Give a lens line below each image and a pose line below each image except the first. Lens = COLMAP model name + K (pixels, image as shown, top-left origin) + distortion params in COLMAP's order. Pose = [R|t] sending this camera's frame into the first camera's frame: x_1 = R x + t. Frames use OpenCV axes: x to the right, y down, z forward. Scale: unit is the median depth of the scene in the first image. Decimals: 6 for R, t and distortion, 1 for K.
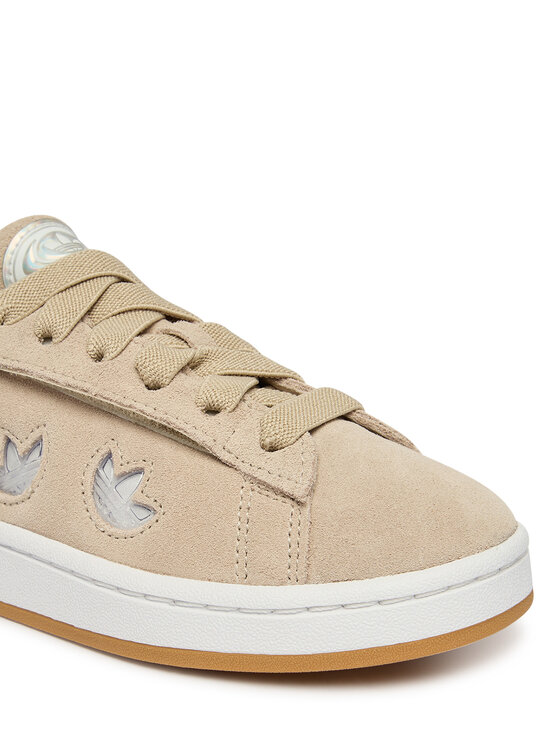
lens RADIAL K [[1481.2, 0, 279.9], [0, 1481.2, 373.0], [0, 0, 1]] dist [-0.082753, 0.000000]
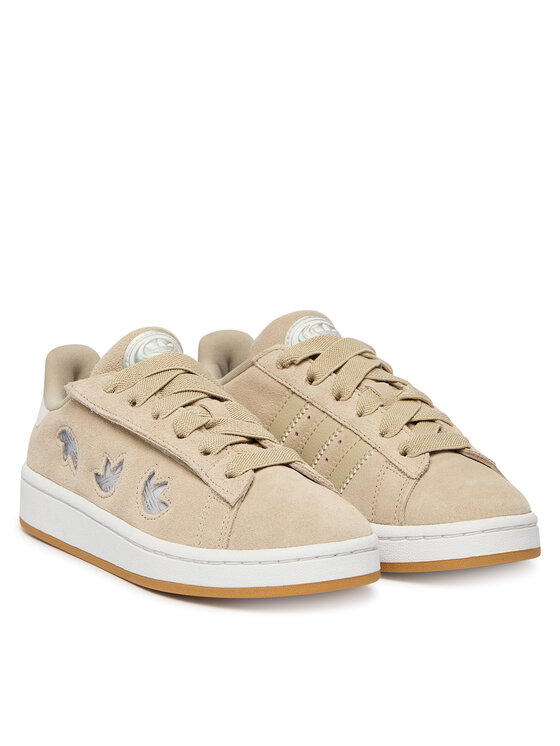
lens RADIAL K [[2192.1, 0, 280.1], [0, 2192.1, 372.9], [0, 0, 1]] dist [0.115775, 0.000000]
pose [[0.955508, 0.085220, -0.282388, 0.748330], [-0.092994, 0.995565, -0.014218, -0.039722], [0.279924, 0.039846, 0.959195, -1.449427]]
